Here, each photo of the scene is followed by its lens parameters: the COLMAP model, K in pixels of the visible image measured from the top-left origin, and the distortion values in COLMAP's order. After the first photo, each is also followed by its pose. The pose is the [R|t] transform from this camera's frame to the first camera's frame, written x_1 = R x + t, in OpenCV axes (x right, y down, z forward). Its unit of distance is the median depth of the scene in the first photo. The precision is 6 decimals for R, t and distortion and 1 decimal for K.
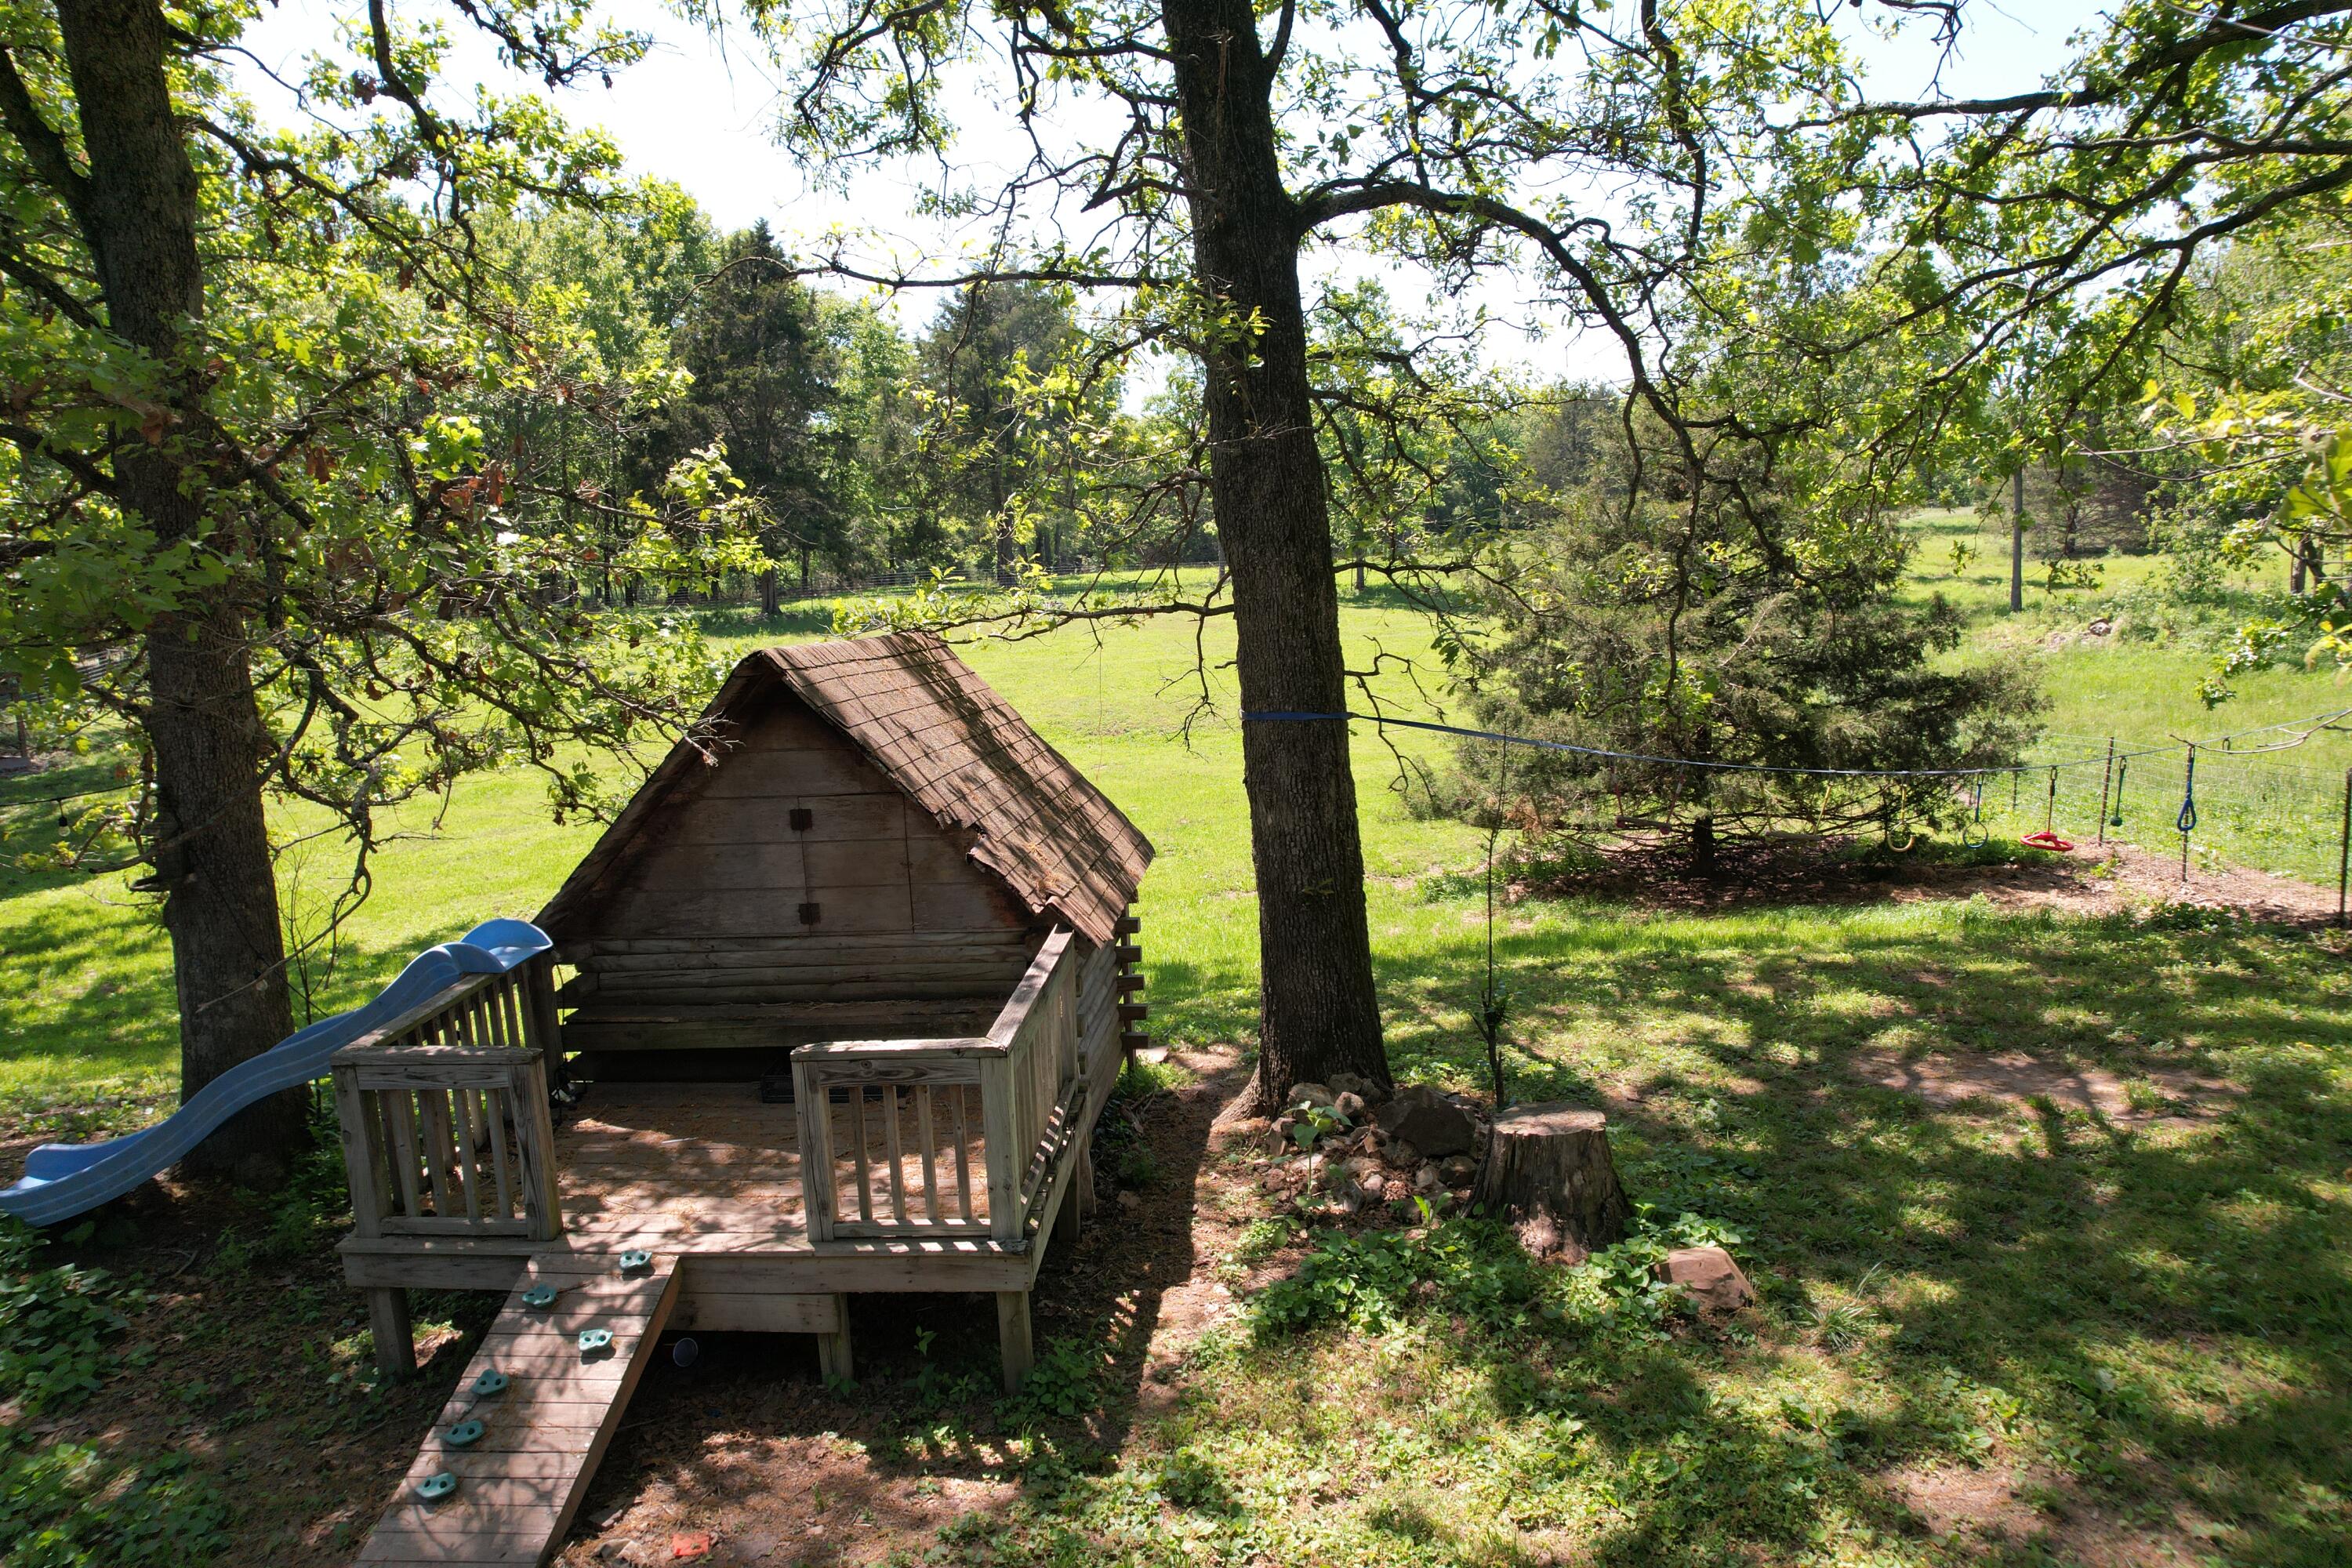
lens RADIAL K [[1515.1, 0, 1168.2], [0, 1515.1, 763.5], [0, 0, 1]] dist [-0.061668, 0.063223]
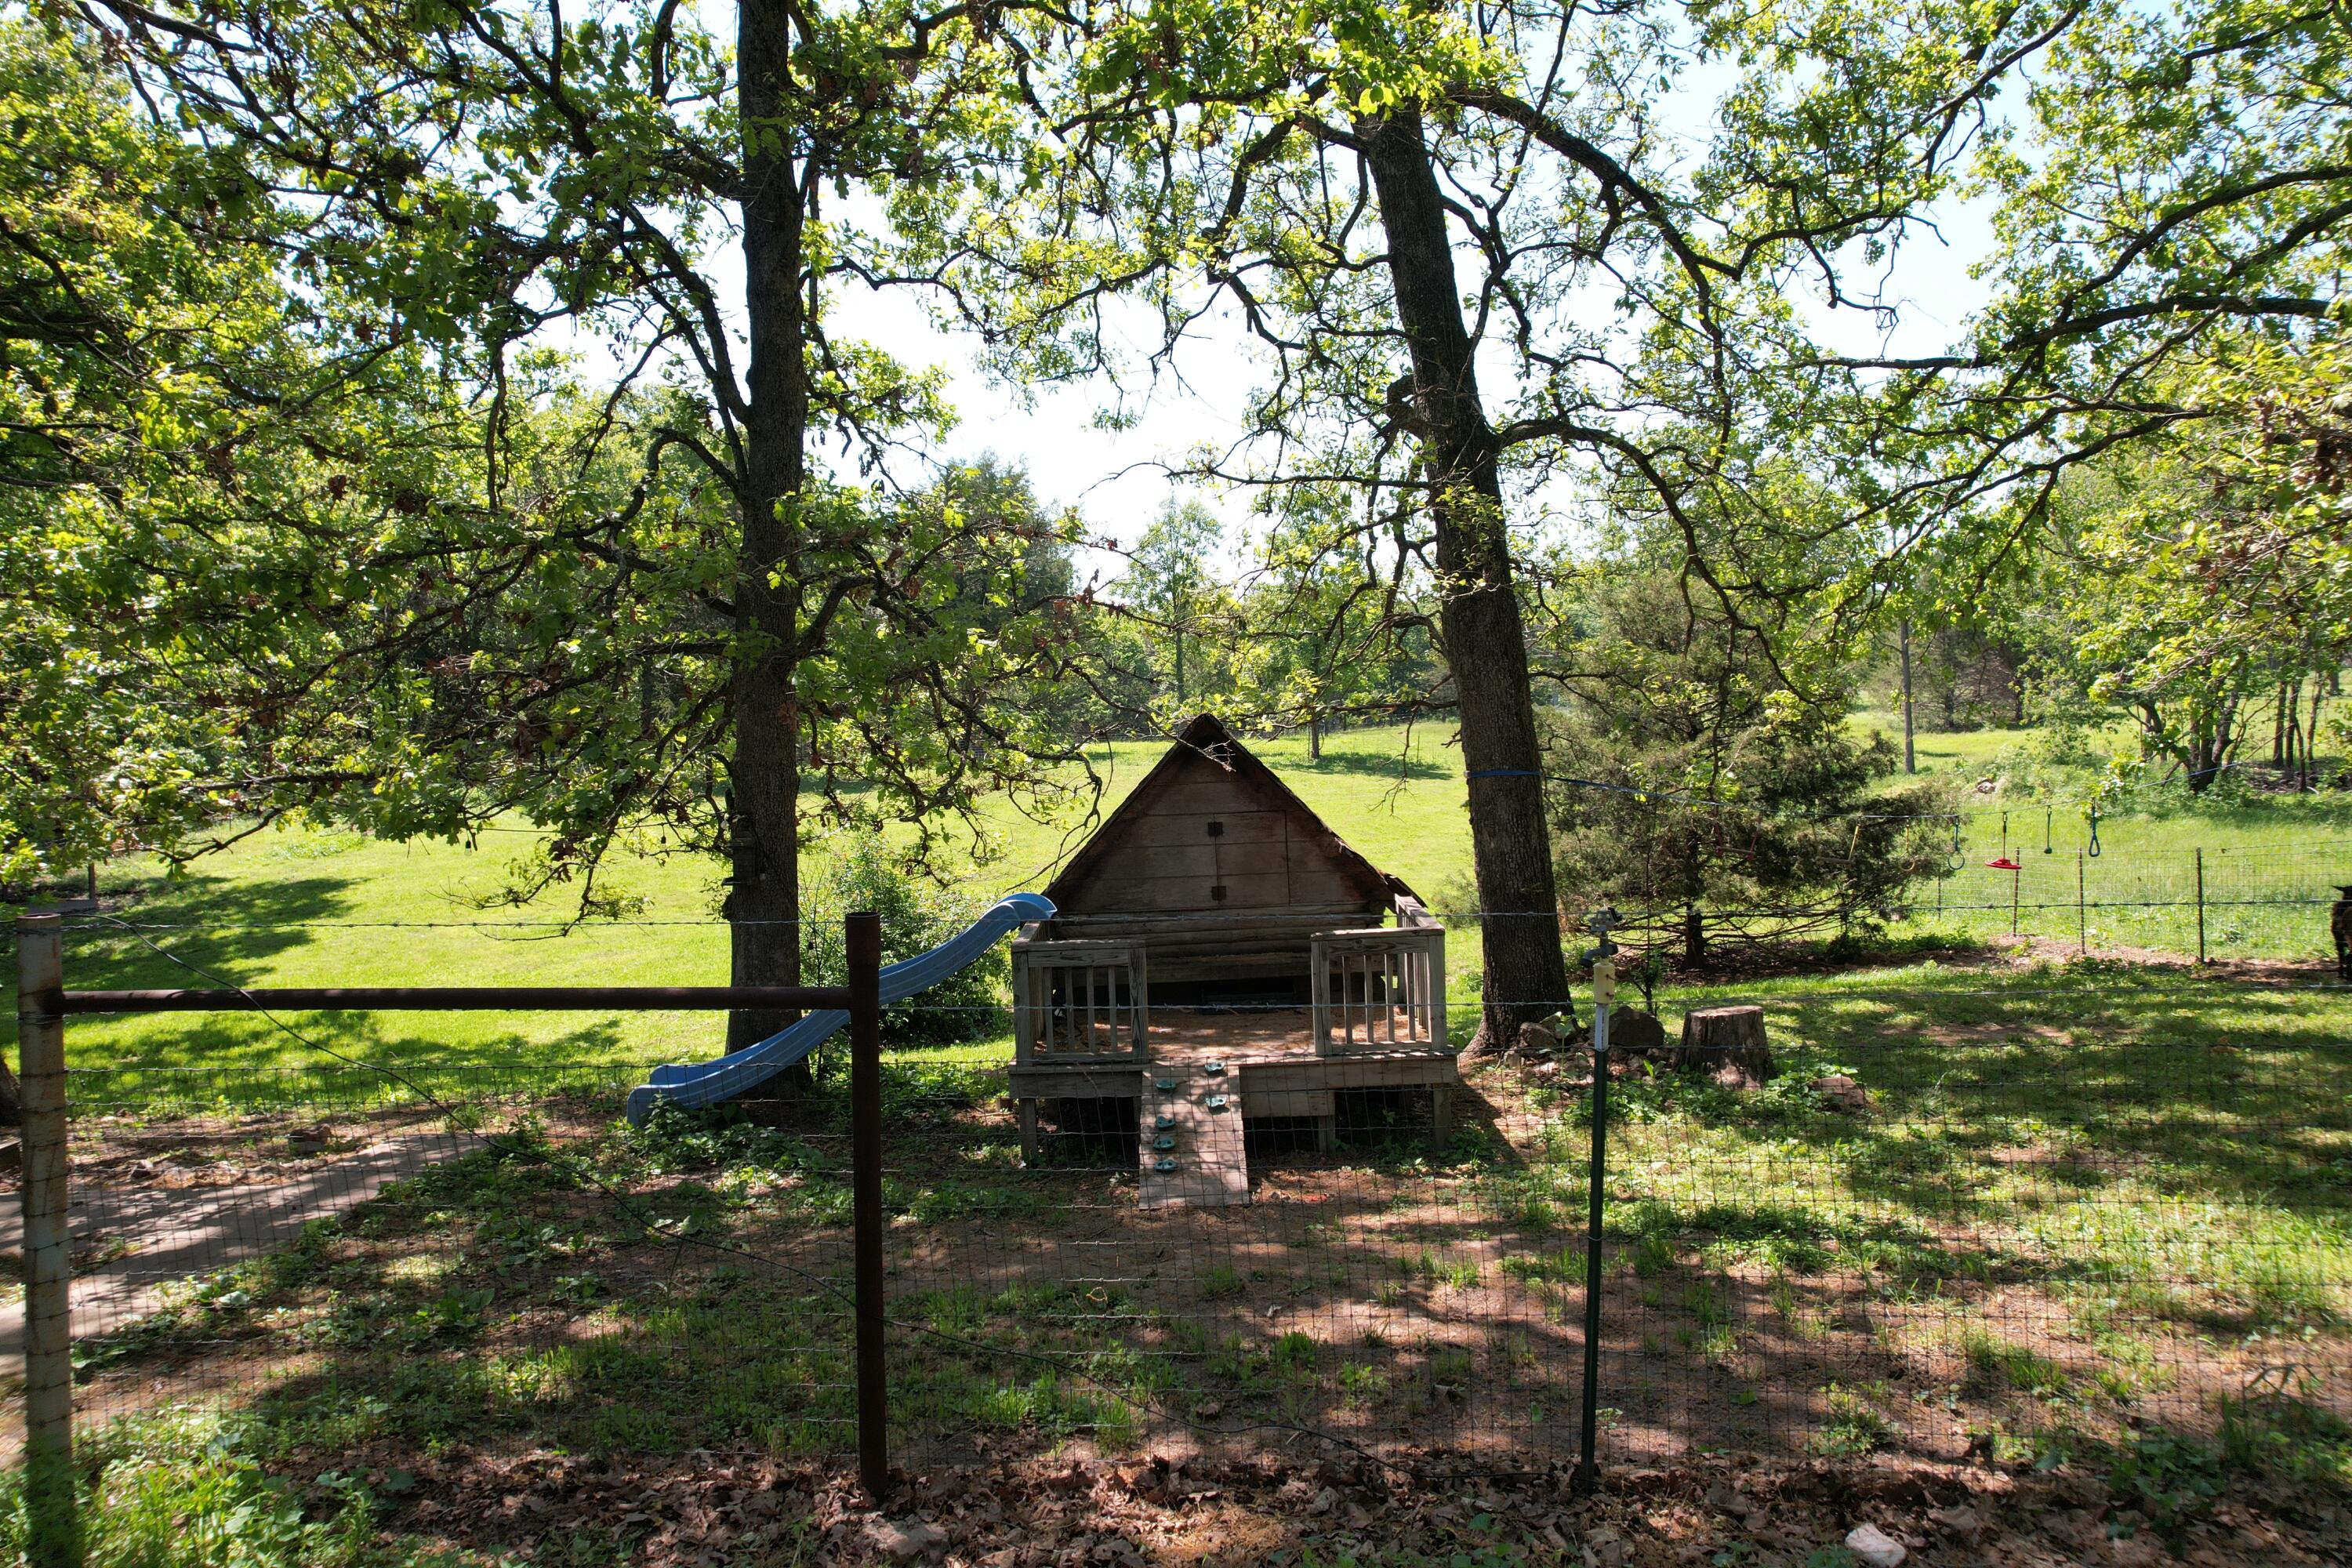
lens RADIAL K [[1515.1, 0, 1168.2], [0, 1515.1, 763.5], [0, 0, 1]] dist [-0.061668, 0.063223]
pose [[0.997913, 0.004648, 0.064413, -0.219412], [0.003151, 0.992713, -0.120459, 0.086940], [-0.064503, 0.120410, 0.990626, -0.277893]]
